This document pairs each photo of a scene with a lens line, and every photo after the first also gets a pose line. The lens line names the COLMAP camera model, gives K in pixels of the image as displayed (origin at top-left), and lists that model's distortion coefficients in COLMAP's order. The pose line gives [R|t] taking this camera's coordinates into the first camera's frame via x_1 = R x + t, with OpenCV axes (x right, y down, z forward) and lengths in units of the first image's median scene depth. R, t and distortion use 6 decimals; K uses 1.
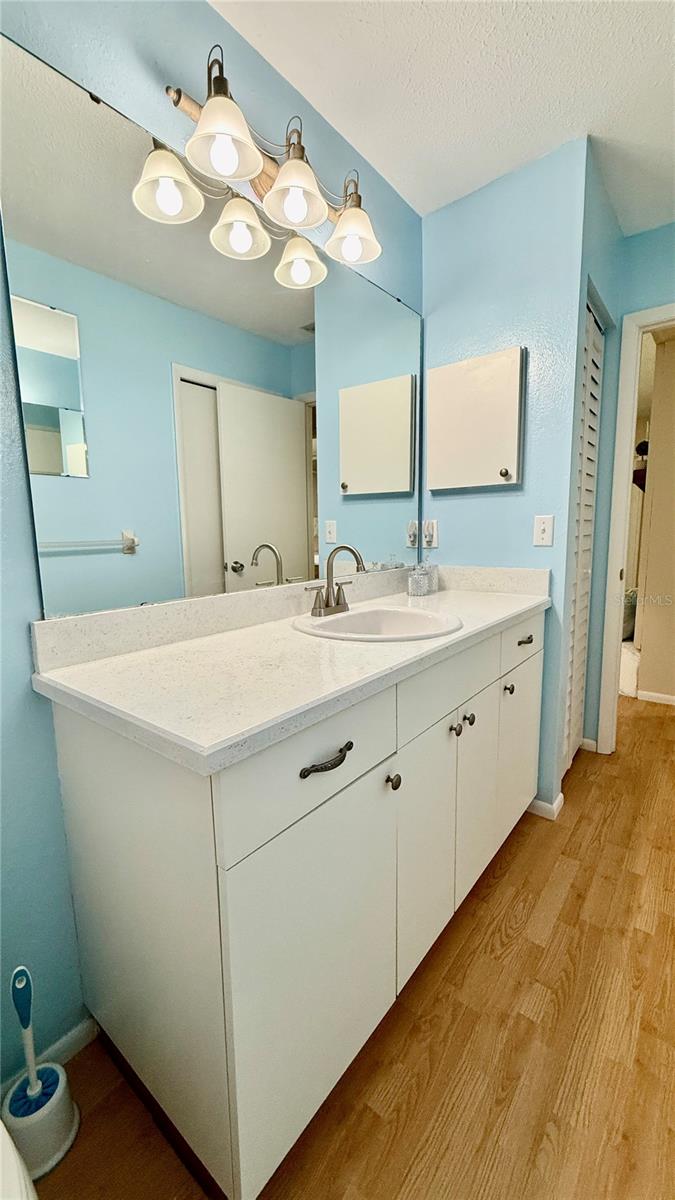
lens RADIAL K [[477.8, 0, 333.7], [0, 477.8, 598.8], [0, 0, 1]] dist [0.001943, 0.000394]
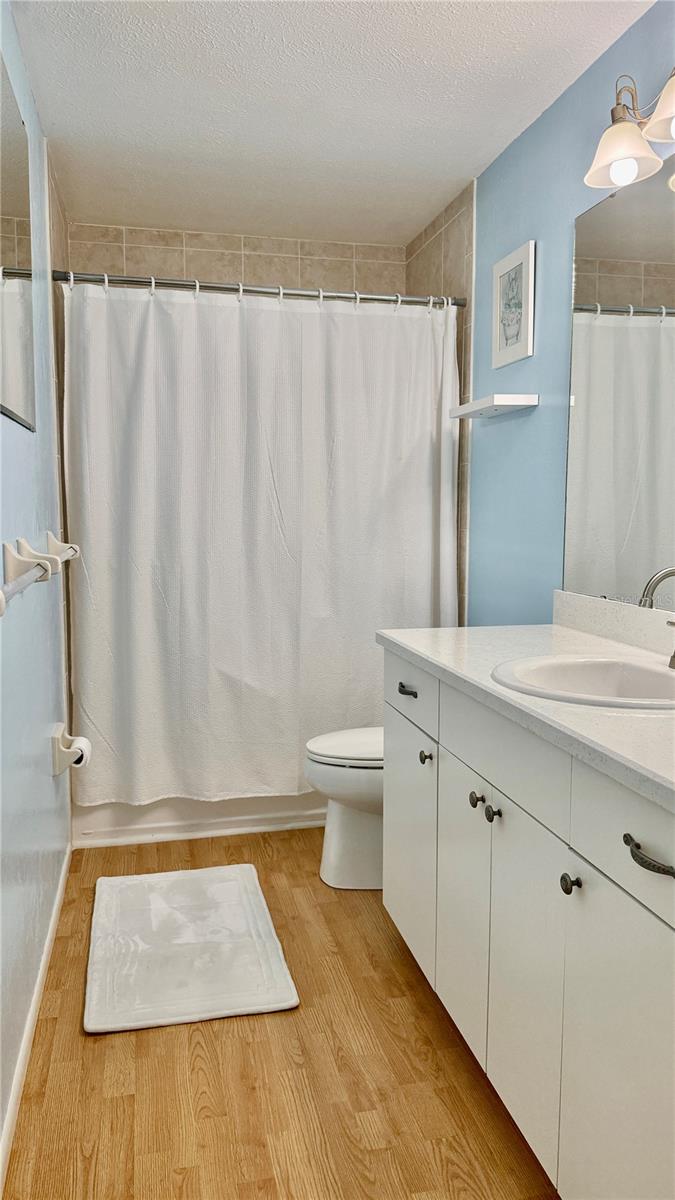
lens RADIAL K [[854.4, 0, 337.1], [0, 854.4, 598.4], [0, 0, 1]] dist [-0.000220, 0.000410]
pose [[-0.617253, 0.098814, -0.780535, 1.568758], [-0.099409, 0.974335, 0.201962, -0.327648], [0.780459, 0.202254, -0.591589, 1.709688]]
